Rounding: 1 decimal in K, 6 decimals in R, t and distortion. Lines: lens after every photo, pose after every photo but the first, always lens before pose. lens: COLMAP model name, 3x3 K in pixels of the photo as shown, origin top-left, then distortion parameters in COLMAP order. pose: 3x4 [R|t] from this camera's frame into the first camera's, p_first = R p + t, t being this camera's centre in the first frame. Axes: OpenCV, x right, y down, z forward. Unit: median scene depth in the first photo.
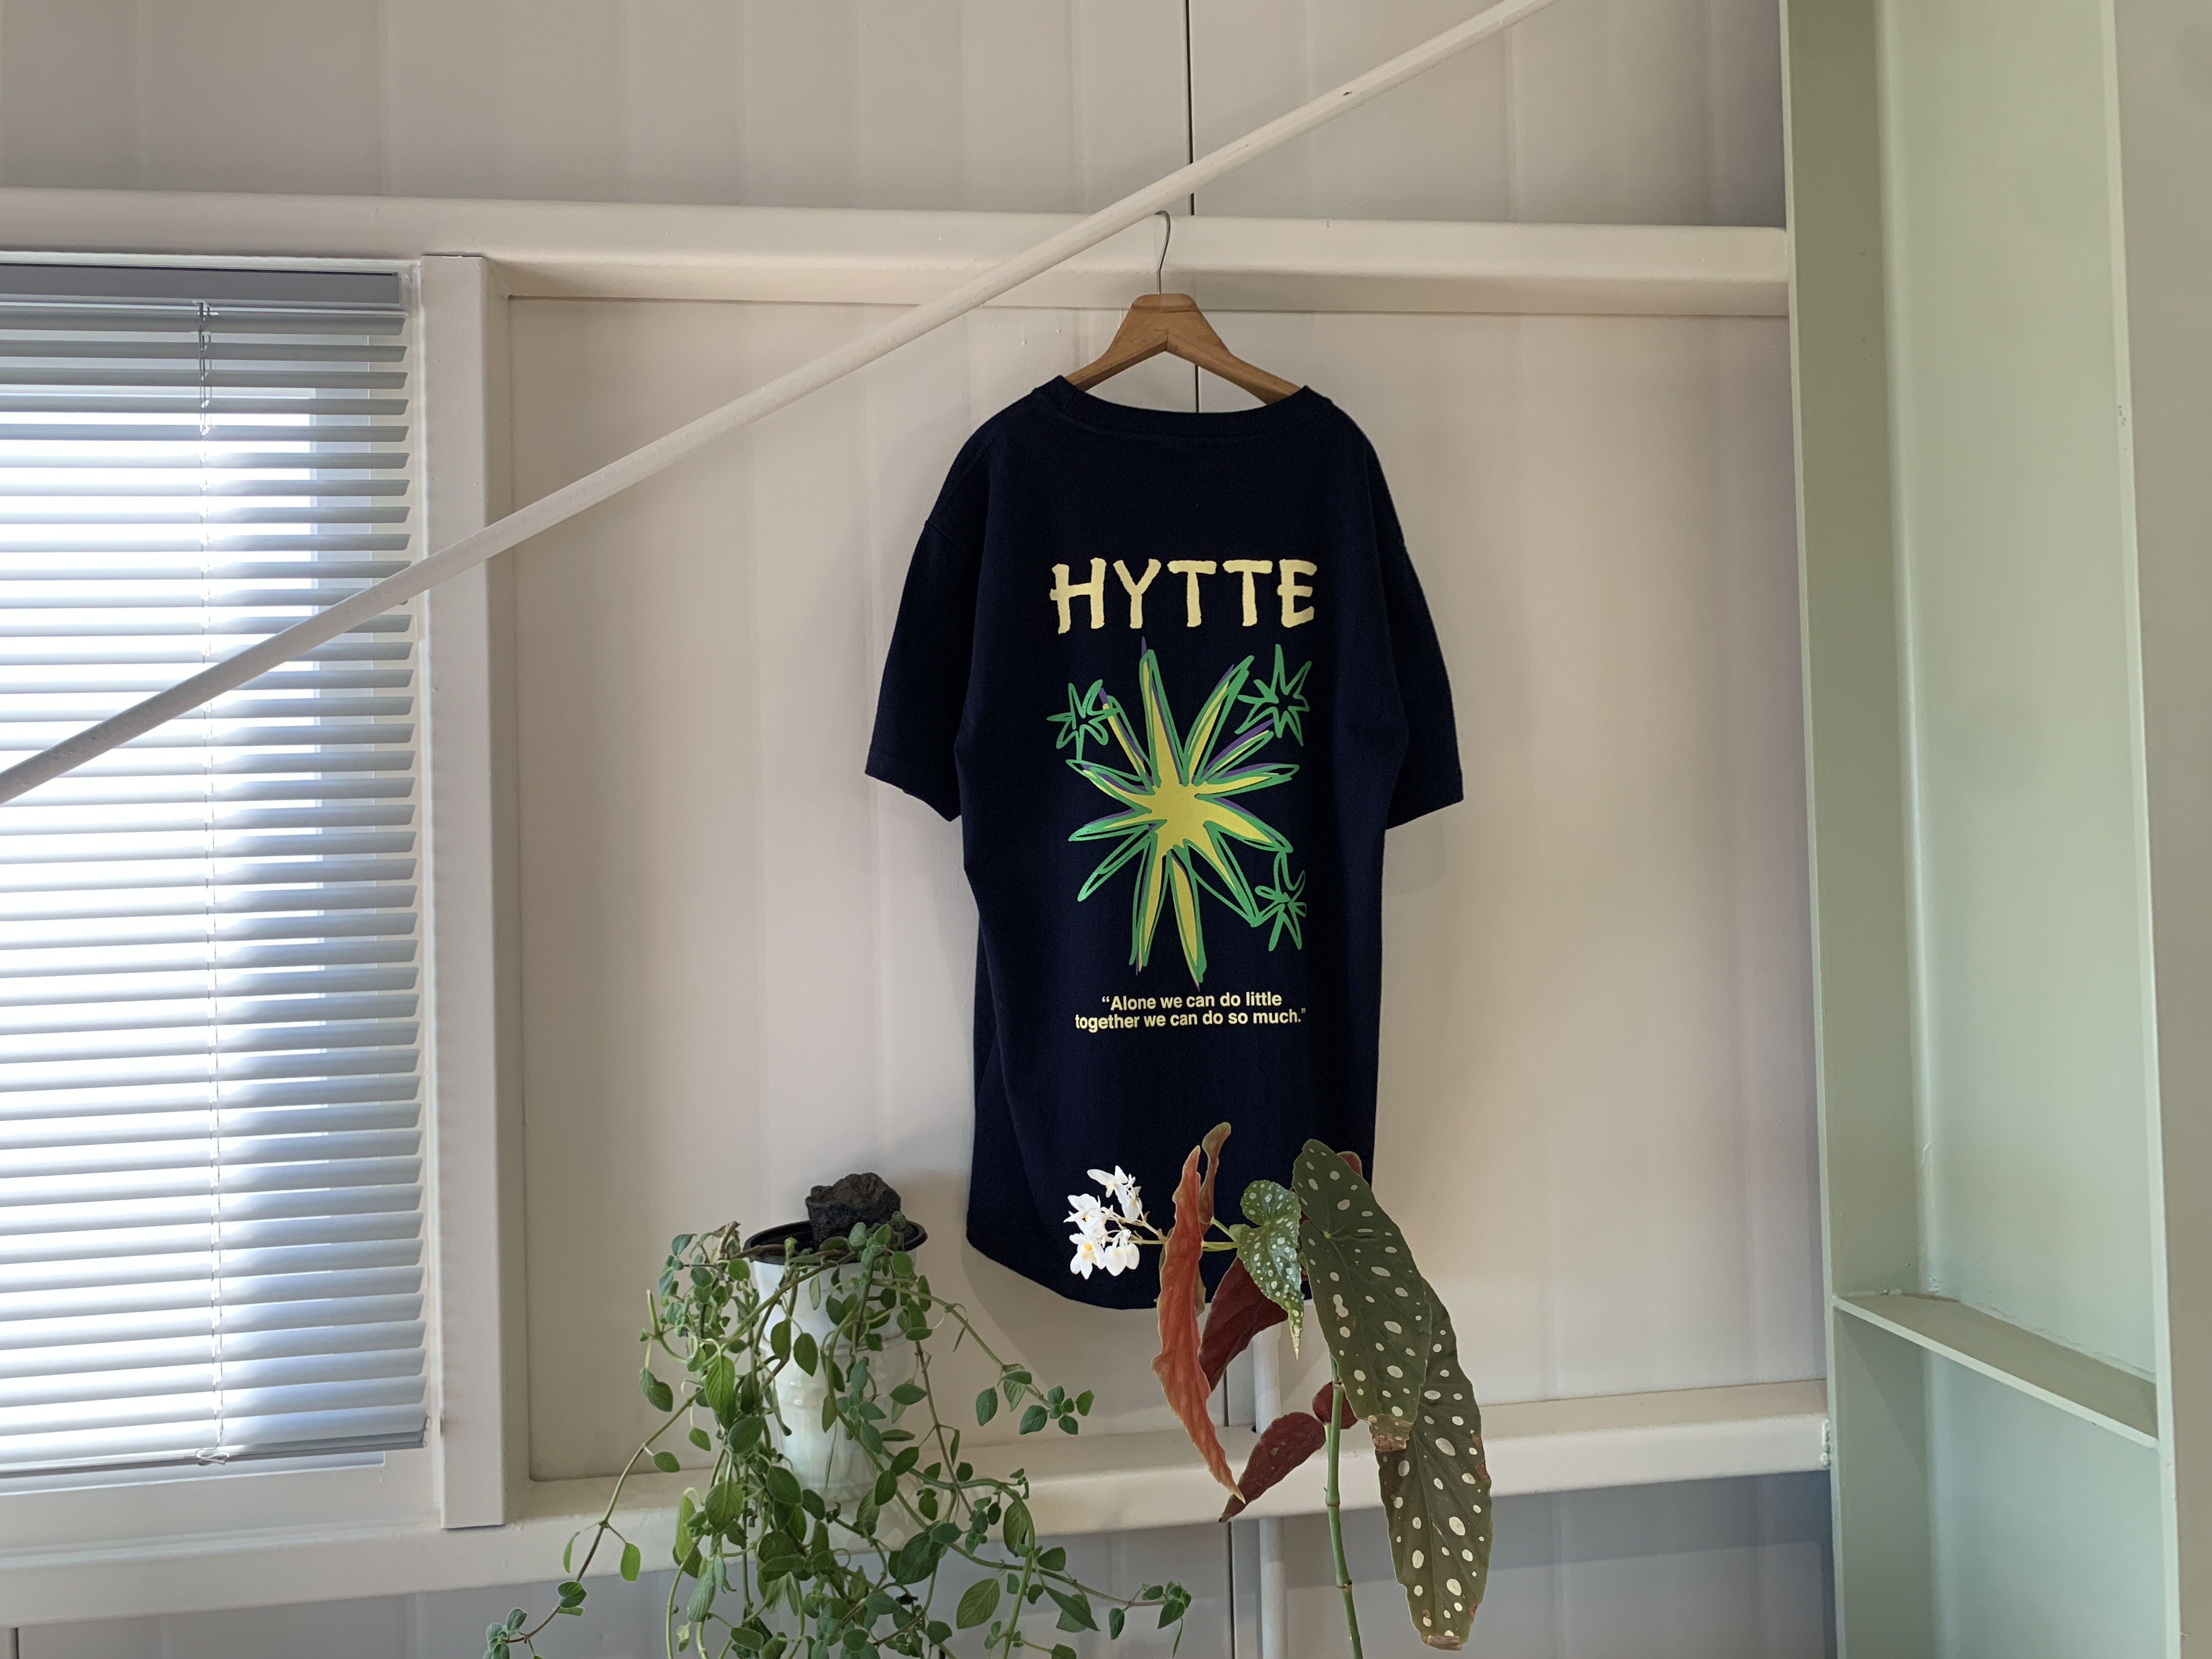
lens RADIAL K [[1705.4, 0, 1101.9], [0, 1705.4, 832.0], [0, 0, 1]] dist [0.008939, -0.000601]
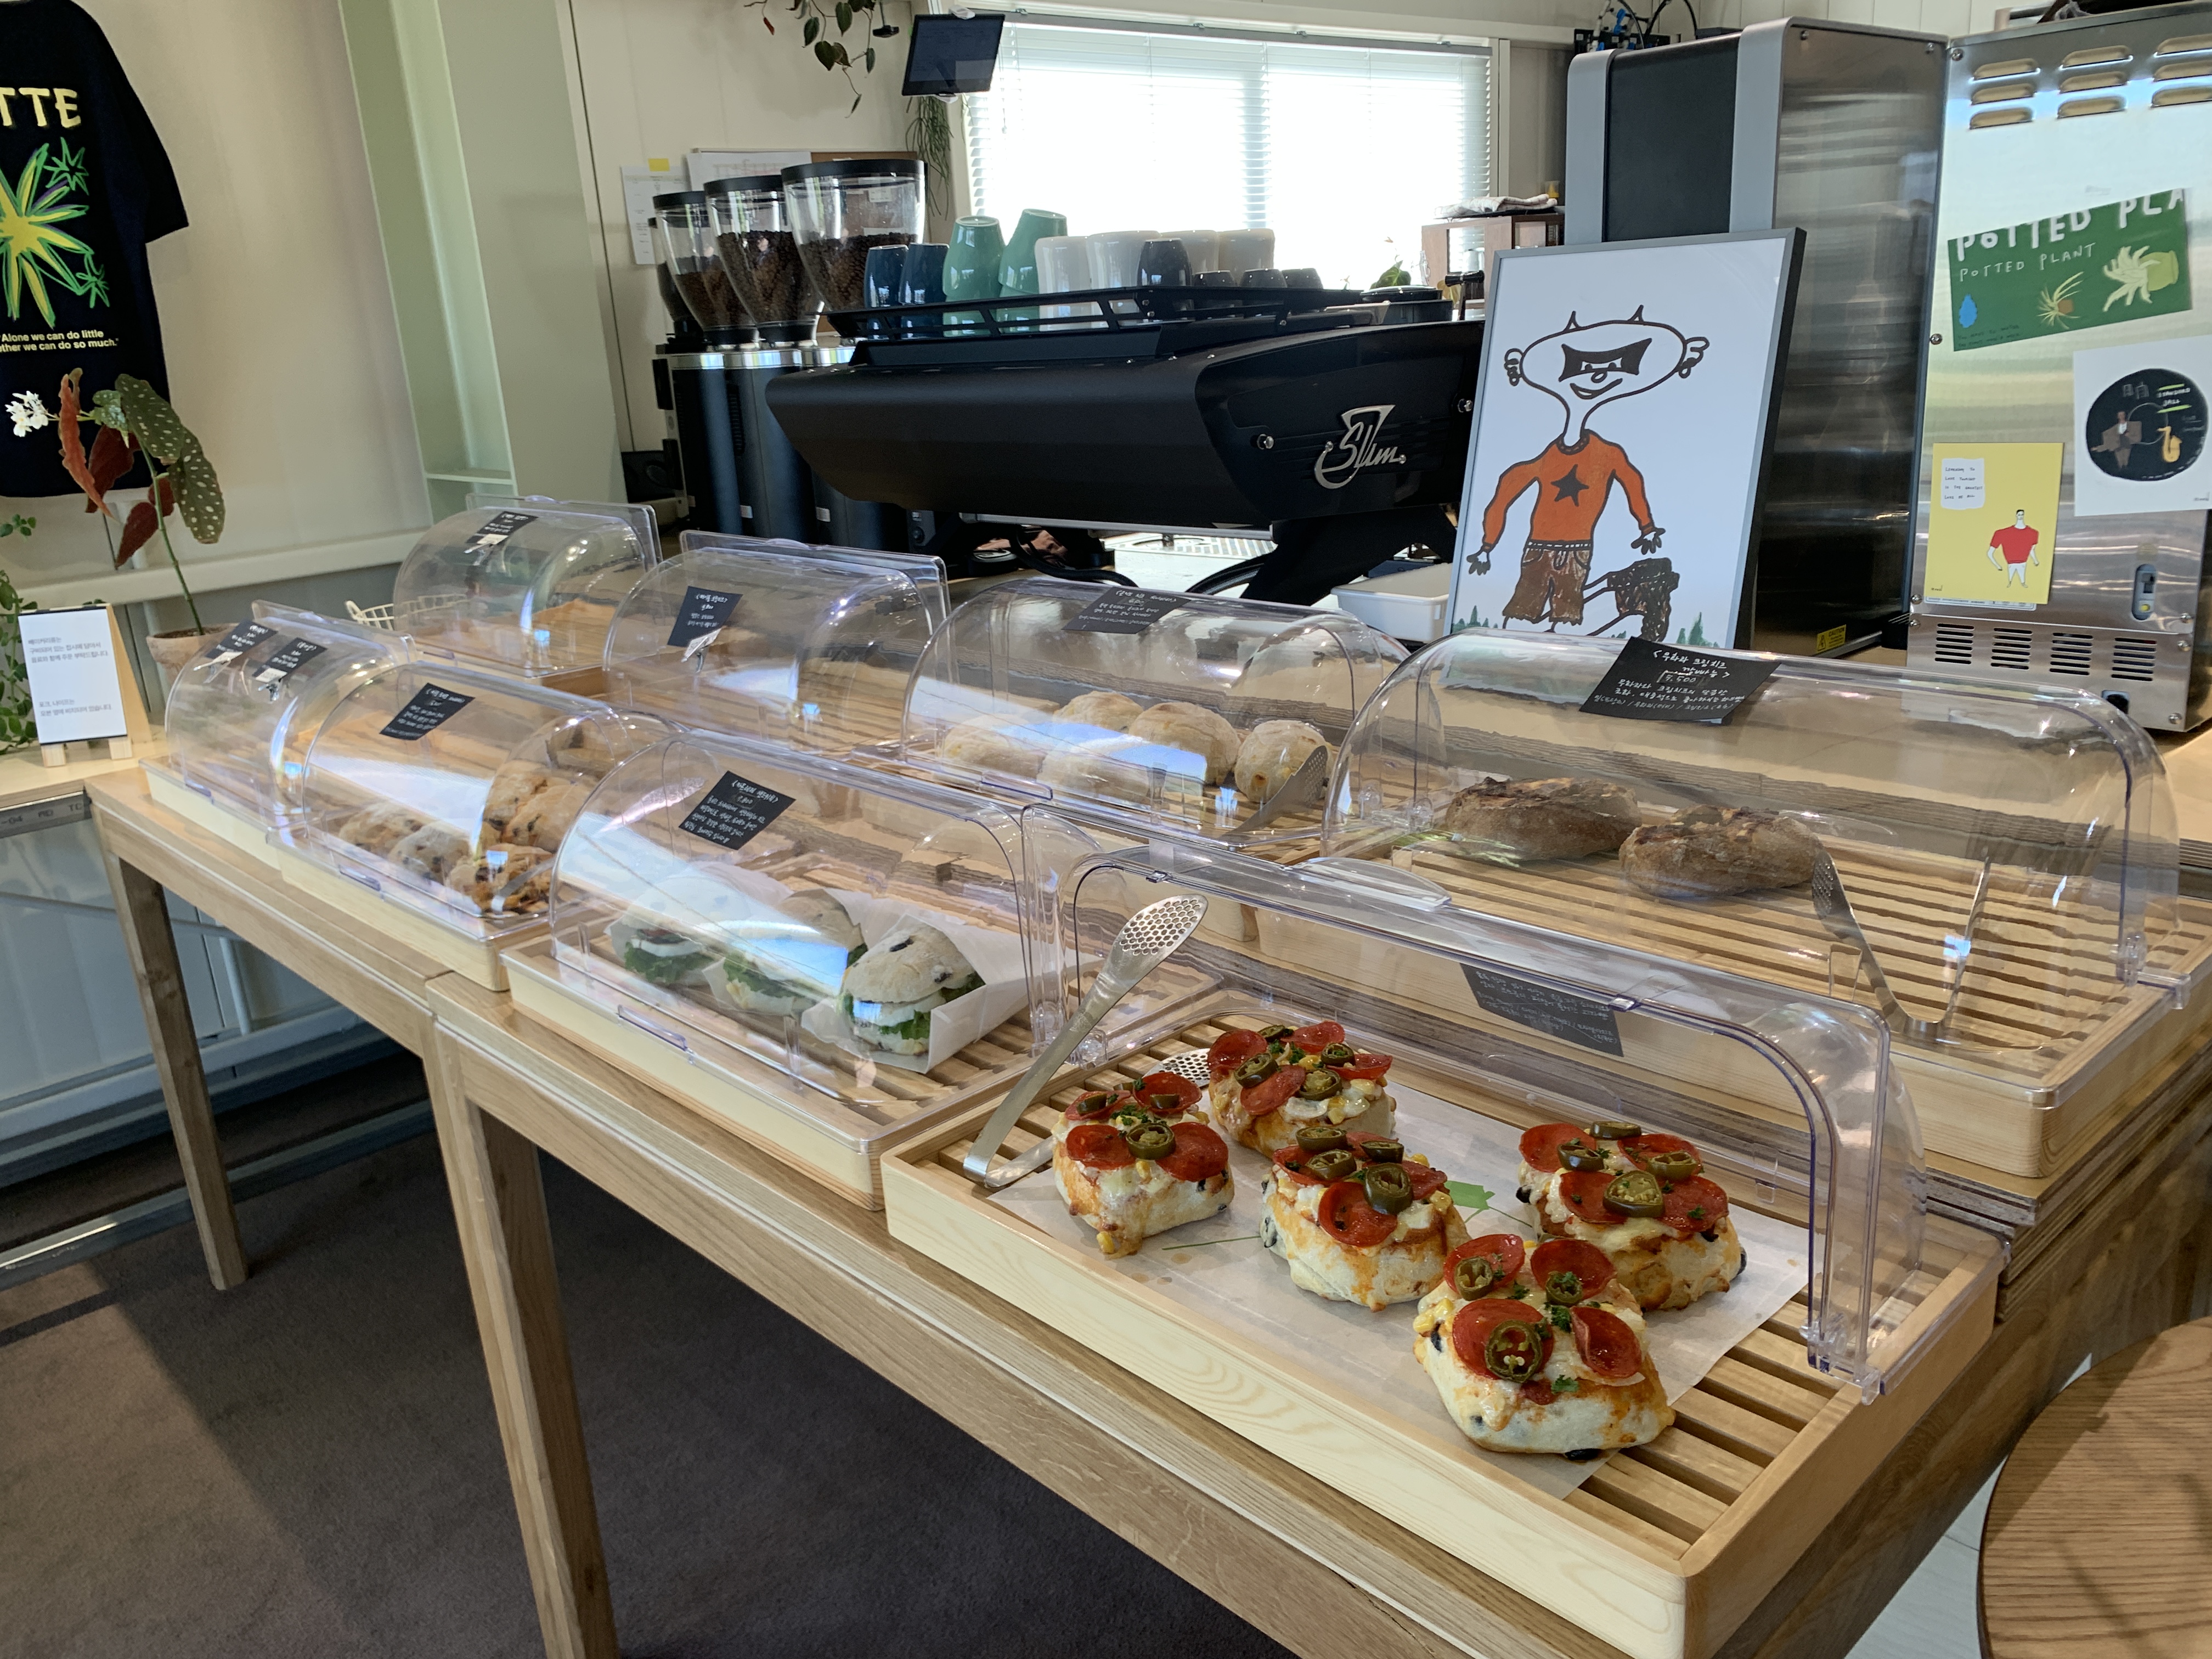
lens RADIAL K [[1705.4, 0, 1091.7], [0, 1705.4, 824.8], [0, 0, 1]] dist [0.008939, -0.000601]
pose [[0.825108, -0.191082, 0.531681, -0.109488], [0.030888, 0.954919, 0.295256, 0.091449], [-0.564131, -0.227195, 0.793813, -1.315478]]
